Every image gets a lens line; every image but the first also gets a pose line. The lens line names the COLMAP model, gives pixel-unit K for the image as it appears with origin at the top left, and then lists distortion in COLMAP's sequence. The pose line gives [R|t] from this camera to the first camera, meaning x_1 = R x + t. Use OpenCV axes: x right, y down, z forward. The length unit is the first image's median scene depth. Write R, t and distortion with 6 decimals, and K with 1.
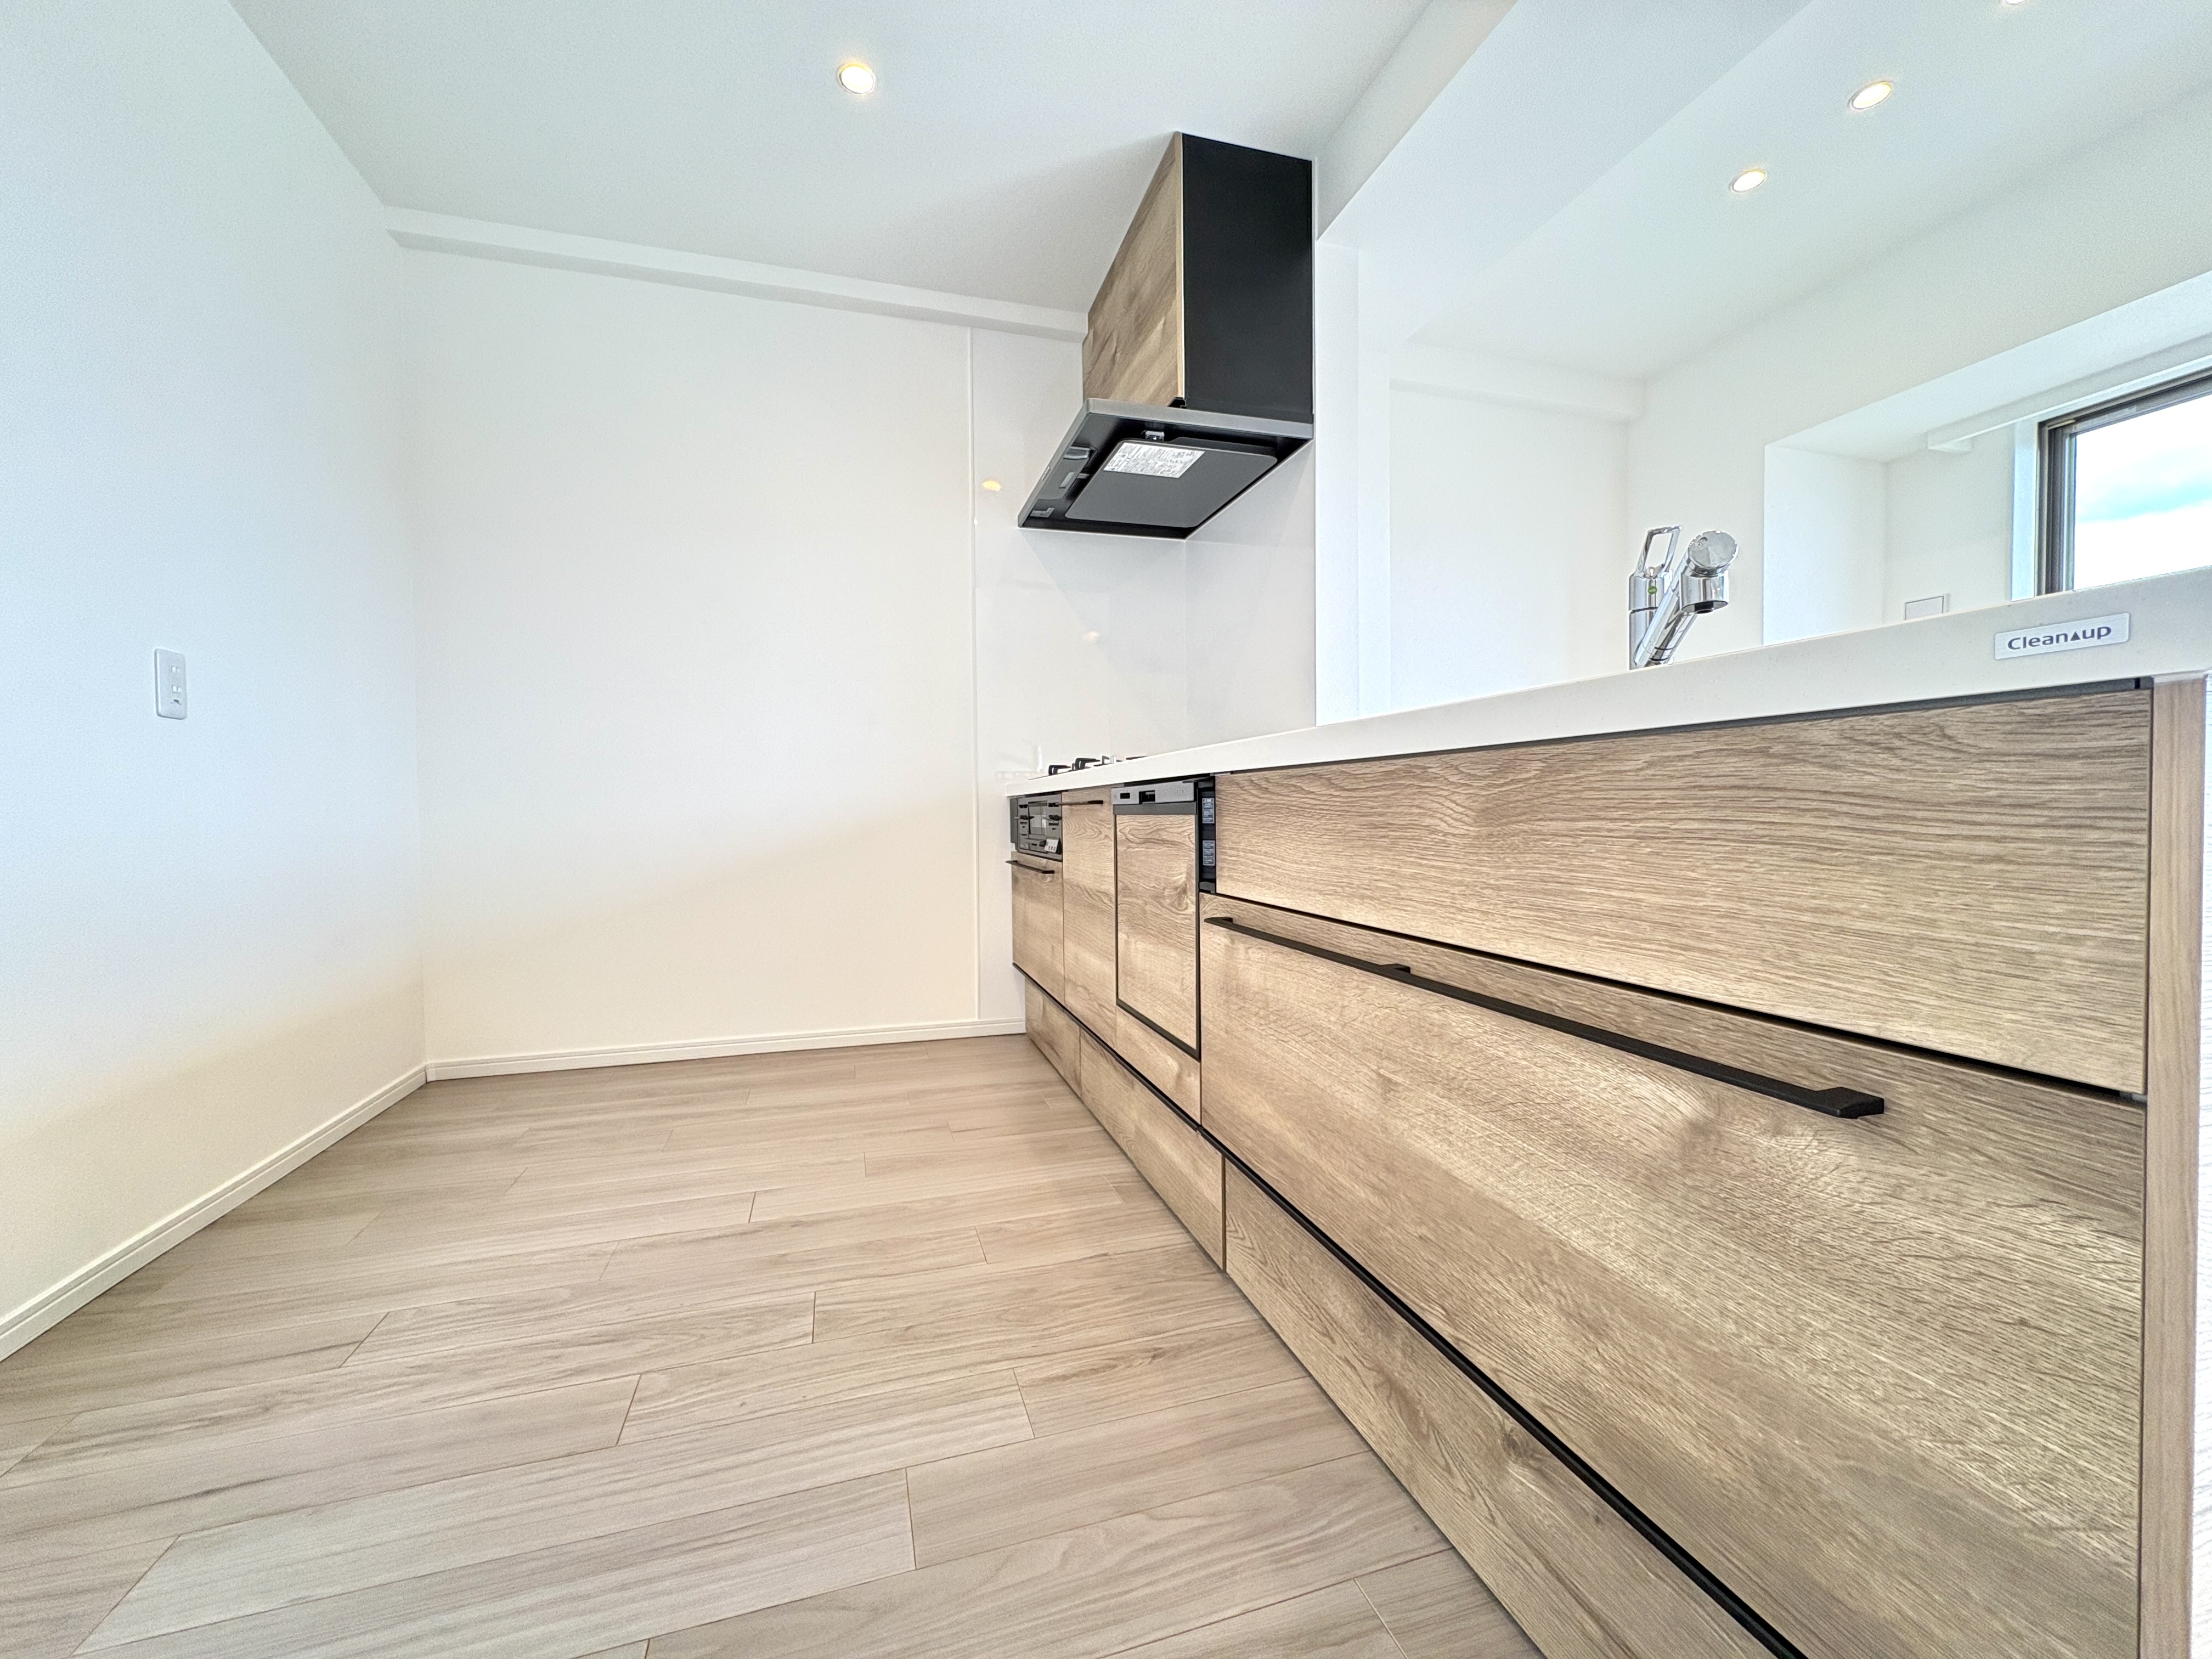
lens RADIAL K [[886.4, 0, 1106.0], [0, 886.4, 829.5], [0, 0, 1]] dist [-0.000313, 0.000261]
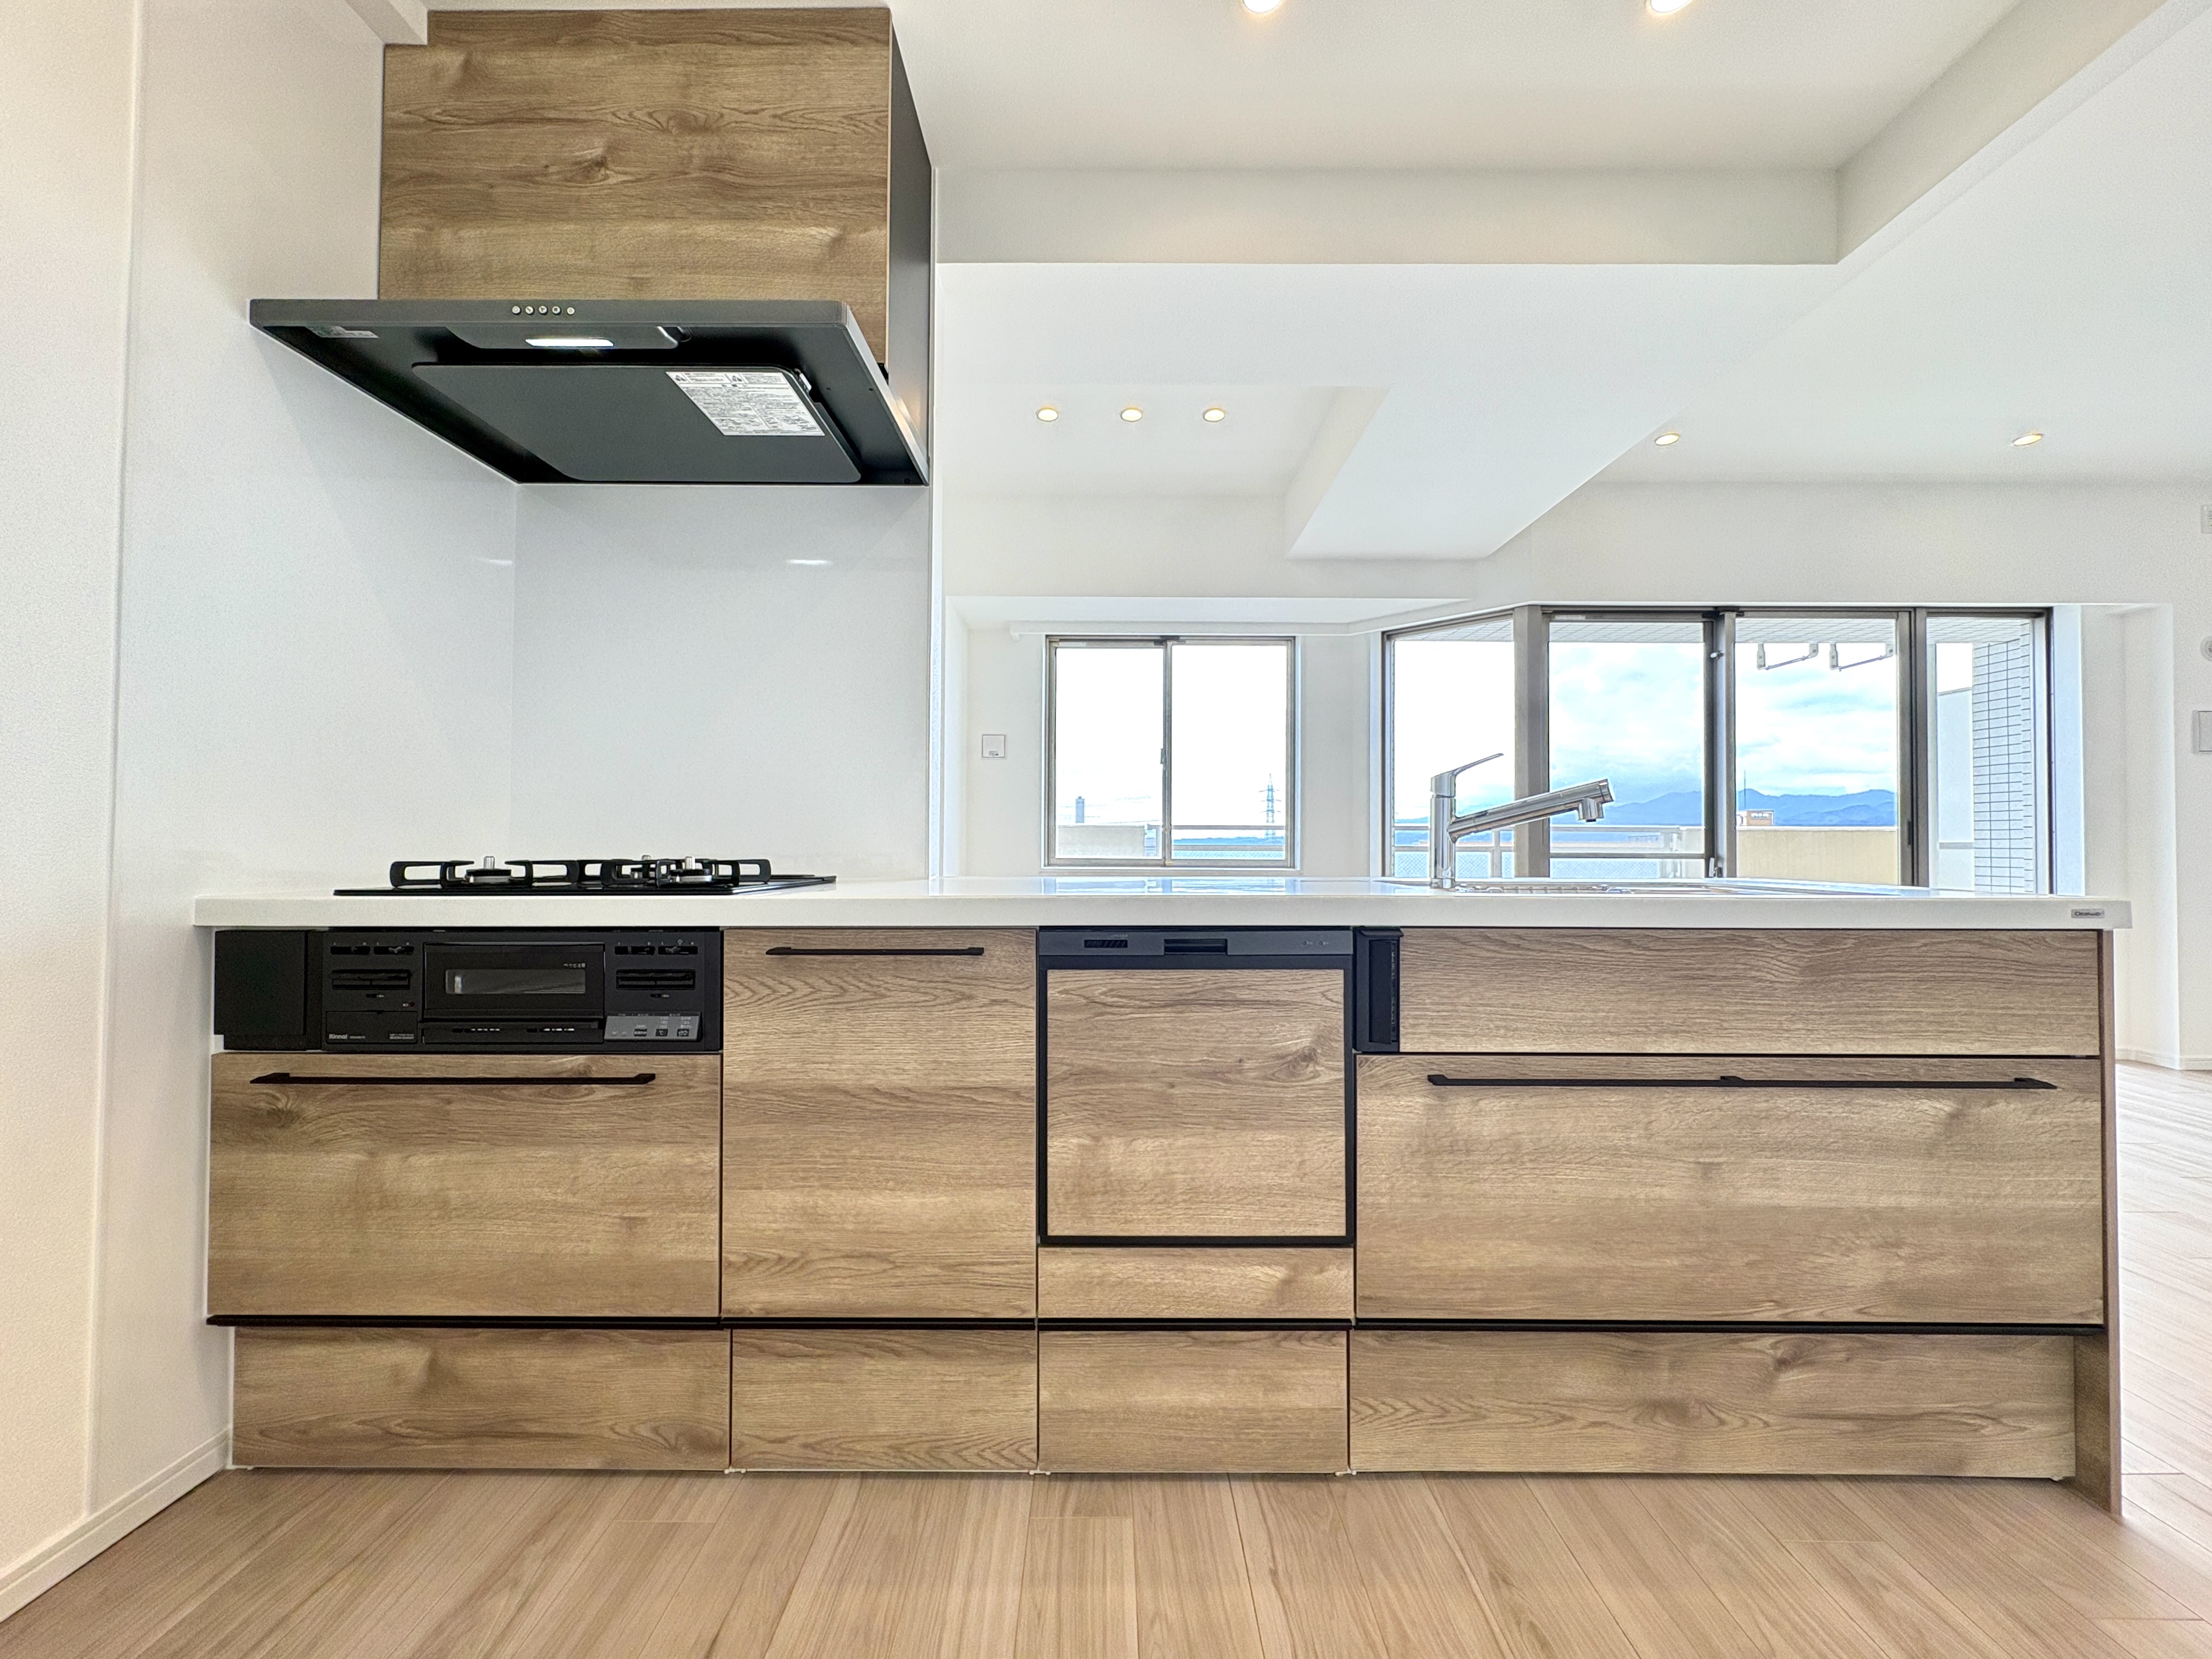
lens RADIAL K [[882.4, 0, 1115.2], [0, 882.4, 829.8], [0, 0, 1]] dist [-0.000655, 0.000343]
pose [[0.288428, 0.029061, 0.957060, -1.250087], [0.016650, 0.999236, -0.035360, -0.197517], [-0.957357, 0.026134, 0.287724, 1.457157]]
